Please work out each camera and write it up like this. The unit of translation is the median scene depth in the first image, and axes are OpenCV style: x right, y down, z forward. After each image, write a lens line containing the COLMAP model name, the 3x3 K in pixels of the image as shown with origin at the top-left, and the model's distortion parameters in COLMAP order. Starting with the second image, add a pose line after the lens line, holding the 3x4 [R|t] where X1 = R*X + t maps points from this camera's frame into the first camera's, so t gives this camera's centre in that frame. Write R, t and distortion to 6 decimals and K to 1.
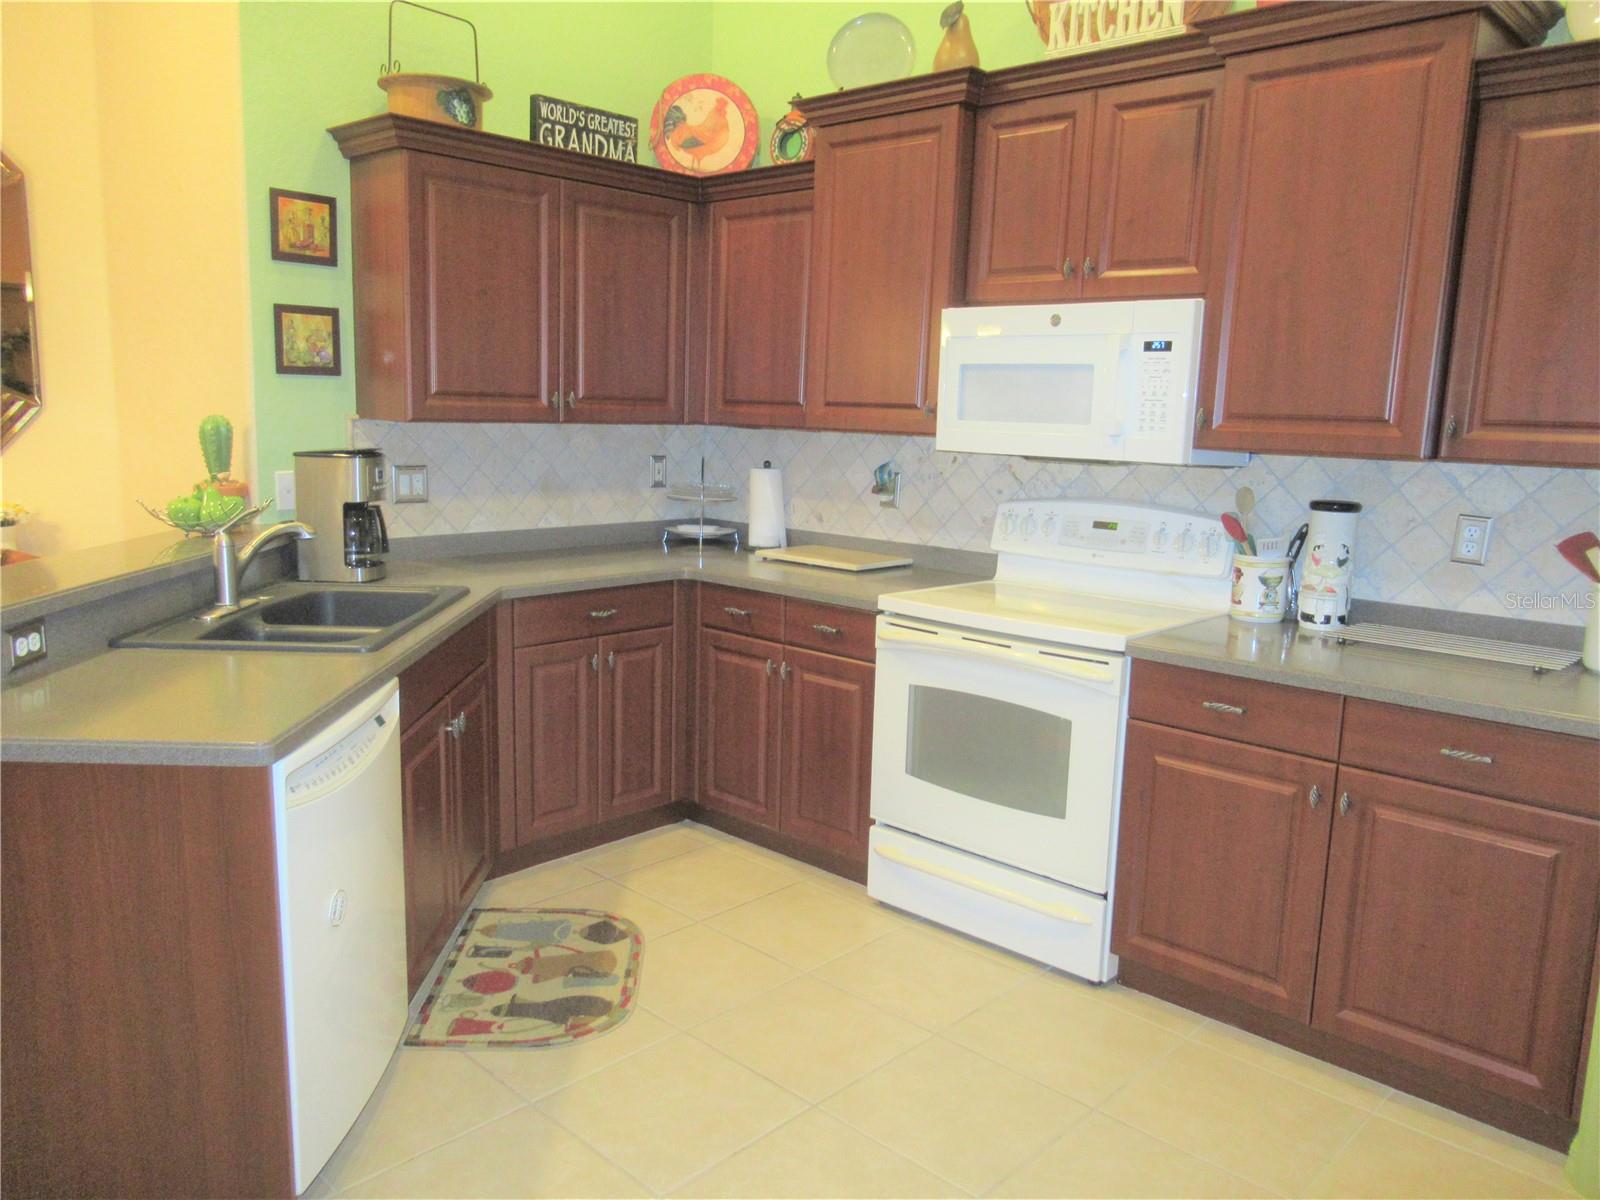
lens RADIAL K [[1195.2, 0, 787.6], [0, 1195.2, 605.2], [0, 0, 1]] dist [-0.022476, 0.021252]
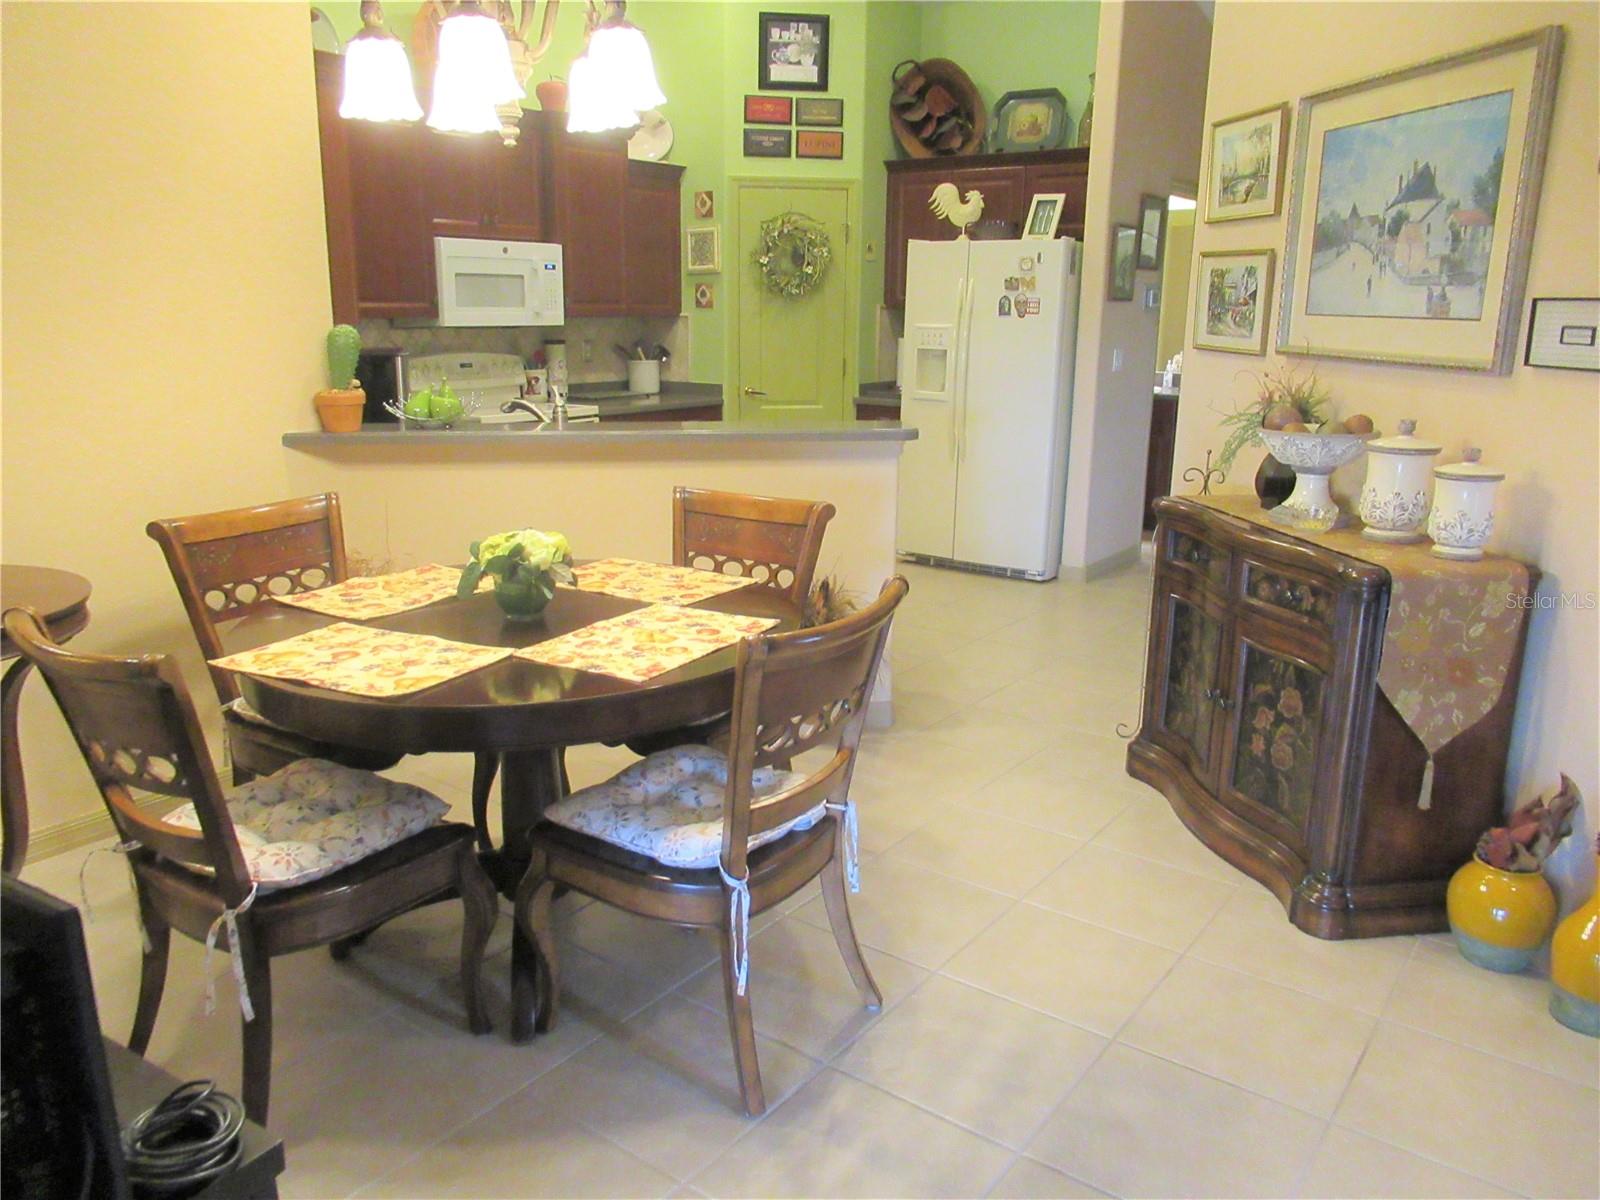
lens RADIAL K [[1195.2, 0, 783.5], [0, 1195.2, 622.8], [0, 0, 1]] dist [-0.022476, 0.021252]
pose [[-0.115208, -0.279972, 0.953070, -1.673480], [0.156595, 0.942343, 0.295750, -0.165869], [-0.980921, 0.183319, -0.064723, 0.768731]]
